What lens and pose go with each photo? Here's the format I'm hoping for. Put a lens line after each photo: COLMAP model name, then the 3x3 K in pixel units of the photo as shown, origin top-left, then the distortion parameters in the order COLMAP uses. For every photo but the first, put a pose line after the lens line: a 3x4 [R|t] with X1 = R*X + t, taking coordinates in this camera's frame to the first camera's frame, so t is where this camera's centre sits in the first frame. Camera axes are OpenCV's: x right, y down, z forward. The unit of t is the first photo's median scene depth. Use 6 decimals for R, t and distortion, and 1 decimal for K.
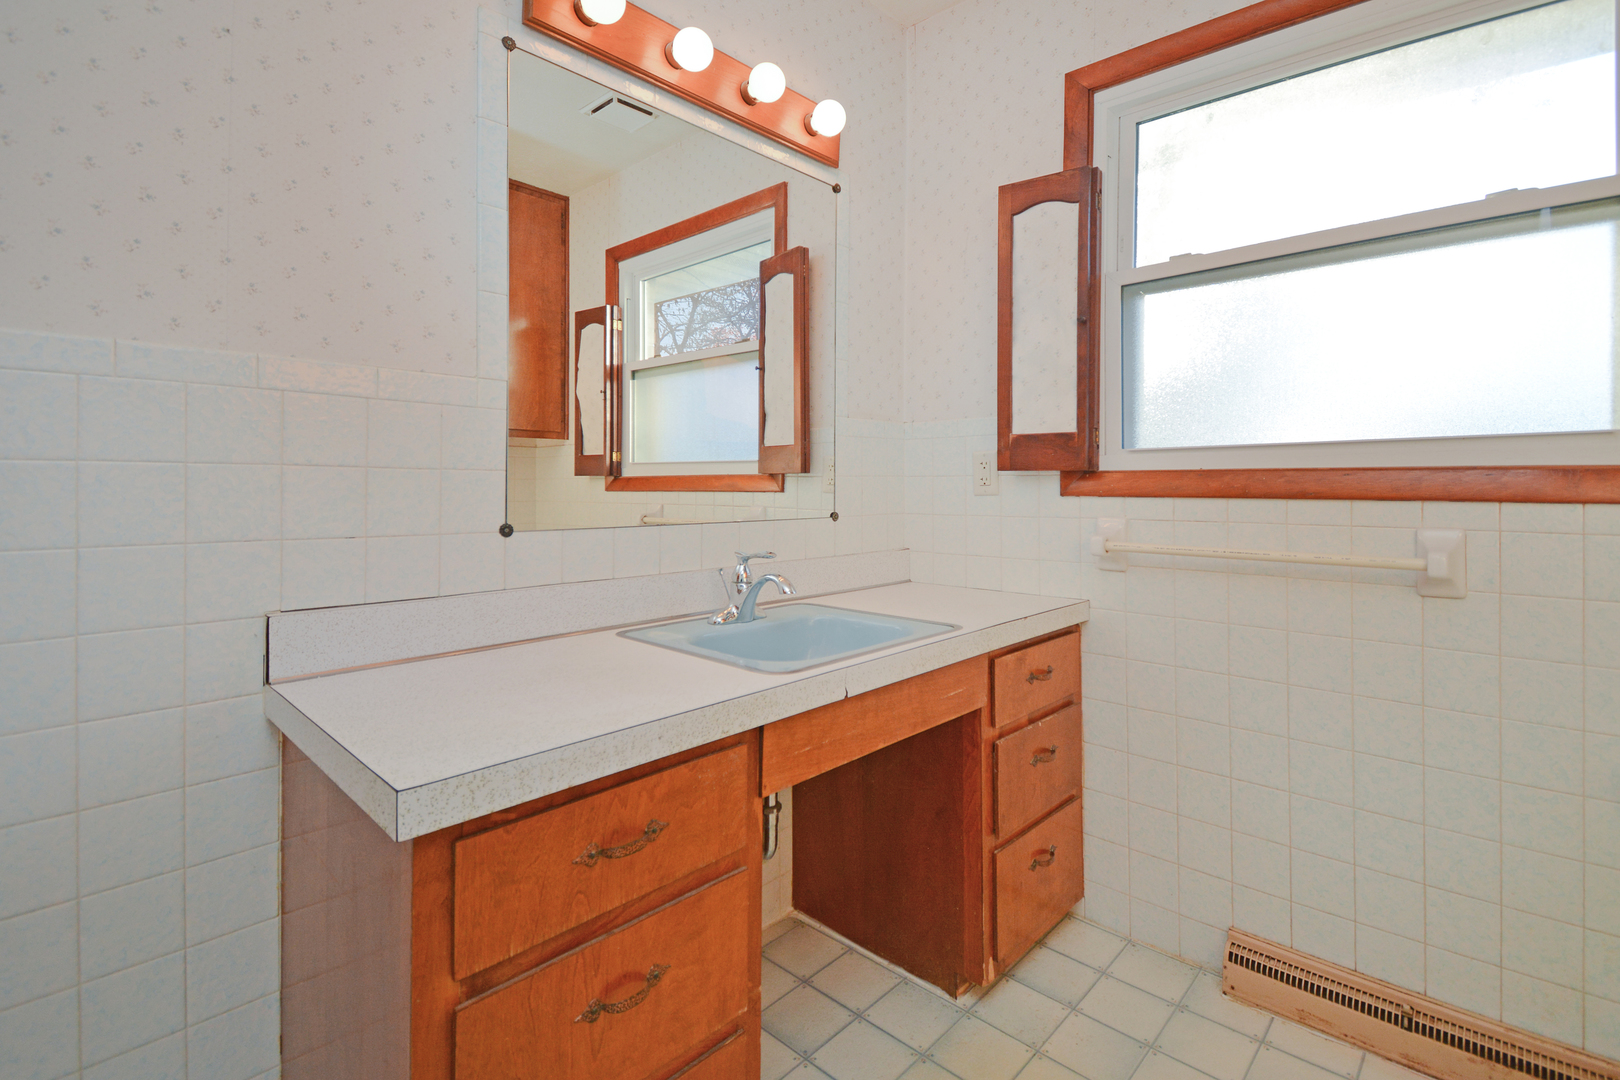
lens RADIAL K [[752.3, 0, 846.7], [0, 752.3, 483.8], [0, 0, 1]] dist [0.000248, -0.000561]
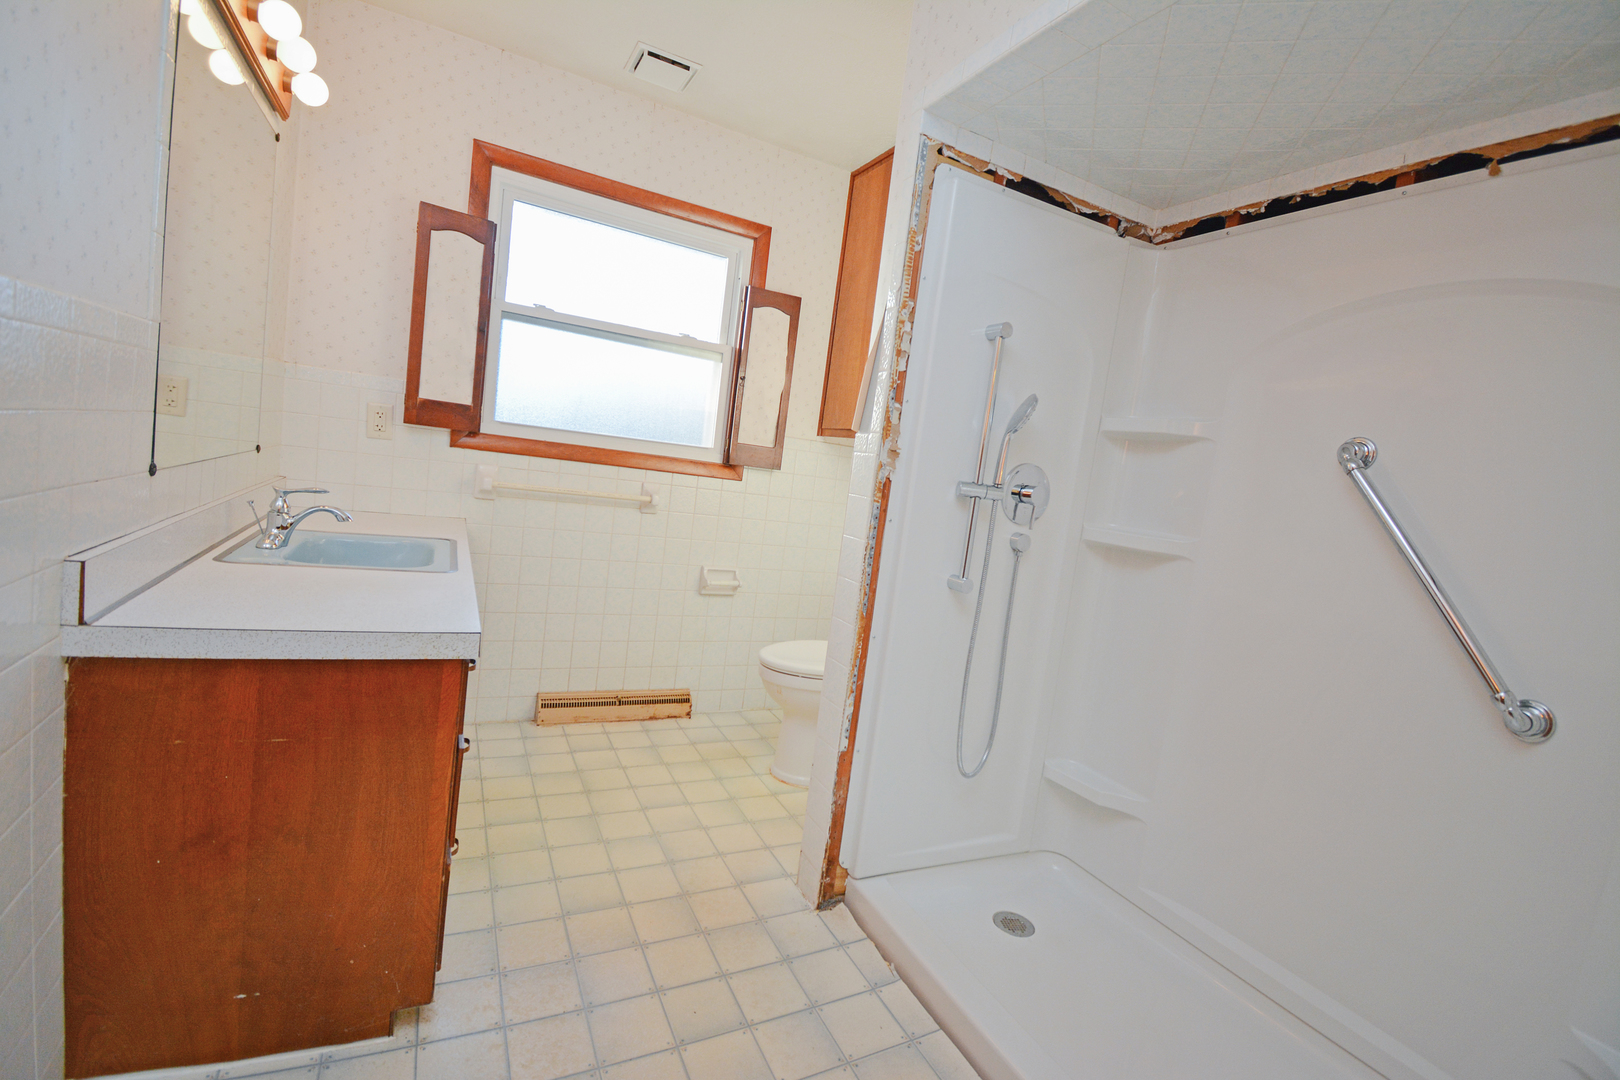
lens RADIAL K [[715.8, 0, 809.9], [0, 715.8, 520.7], [0, 0, 1]] dist [0.000665, 0.000217]
pose [[0.364071, -0.030837, 0.930861, -0.755000], [-0.136423, 0.986906, 0.086050, -0.056590], [-0.921326, -0.158319, 0.355097, -0.141754]]
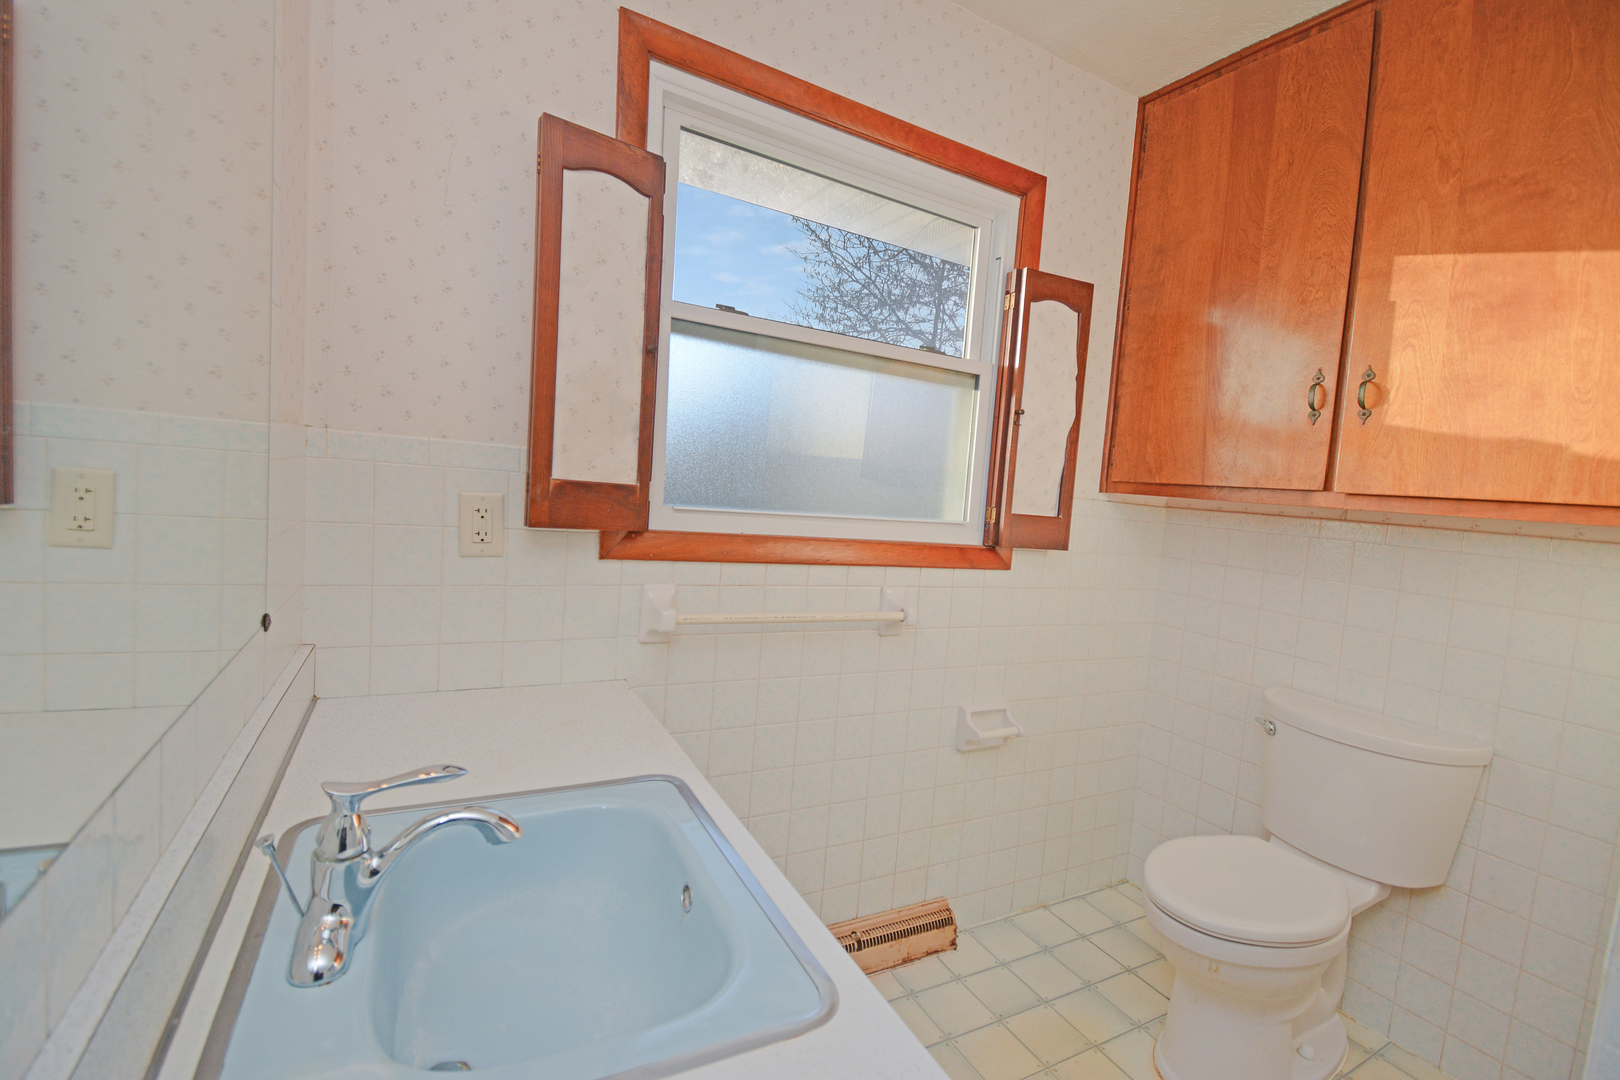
lens RADIAL K [[715.6, 0, 810.0], [0, 715.6, 540.0], [0, 0, 1]] dist [0.004141, -0.000058]
pose [[0.338942, -0.045442, 0.939709, -0.367385], [-0.091995, 0.992445, 0.081174, -0.089471], [-0.936299, -0.113962, 0.332201, 0.545696]]
